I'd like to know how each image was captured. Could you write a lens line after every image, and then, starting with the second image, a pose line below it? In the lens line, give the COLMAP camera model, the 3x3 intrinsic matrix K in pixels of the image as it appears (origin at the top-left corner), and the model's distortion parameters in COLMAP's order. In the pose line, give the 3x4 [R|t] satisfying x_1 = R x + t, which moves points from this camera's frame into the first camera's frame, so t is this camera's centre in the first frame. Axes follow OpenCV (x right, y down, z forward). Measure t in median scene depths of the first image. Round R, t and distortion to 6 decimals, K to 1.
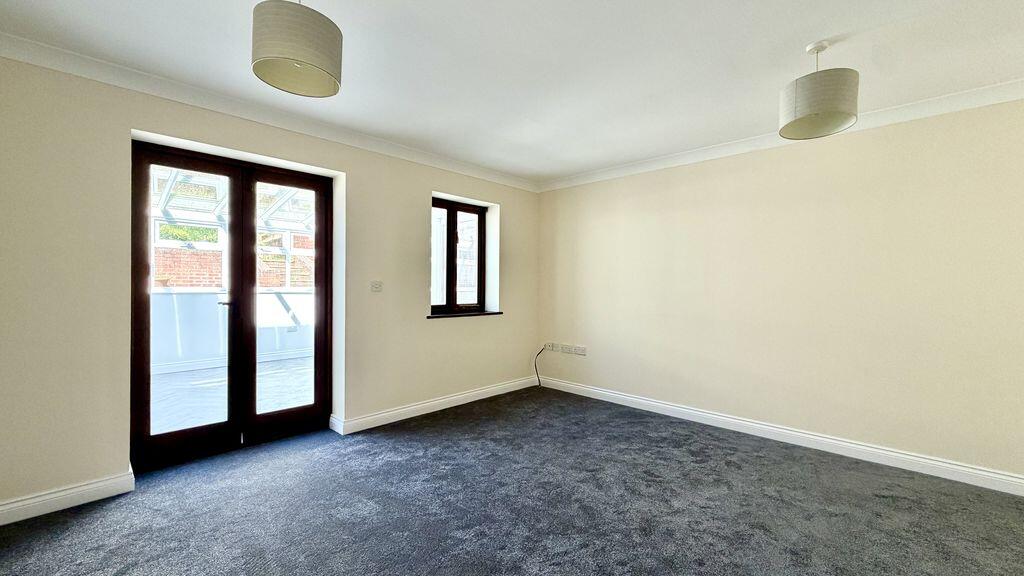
lens RADIAL K [[407.8, 0, 512.0], [0, 407.8, 288.0], [0, 0, 1]] dist [-0.000885, -0.000061]
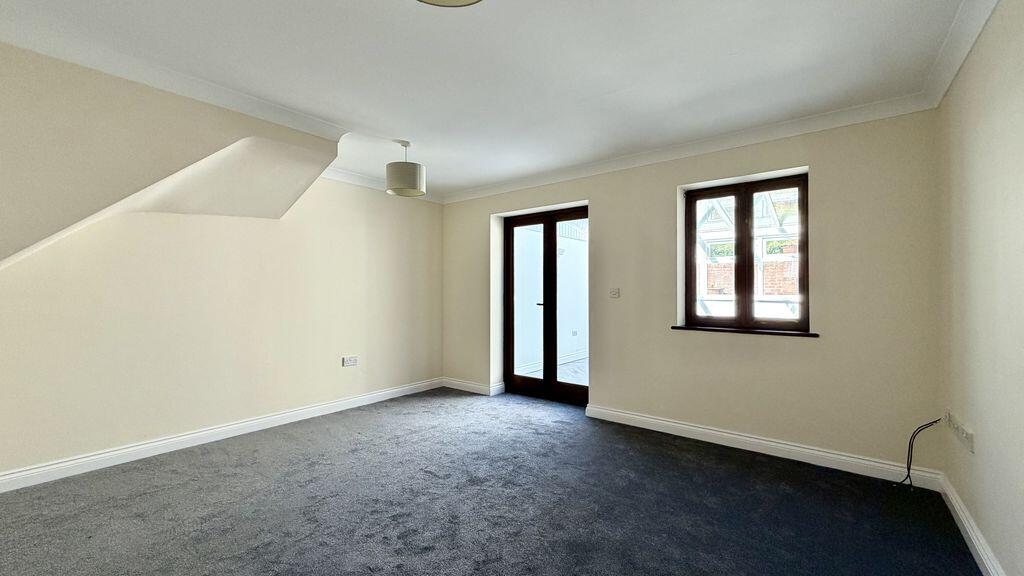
lens RADIAL K [[407.8, 0, 512.0], [0, 407.8, 288.0], [0, 0, 1]] dist [-0.000885, -0.000061]
pose [[0.093688, -0.015669, -0.995478, 0.427086], [-0.006308, 0.999847, -0.016331, 0.001065], [0.995582, 0.007809, 0.093575, 0.365161]]
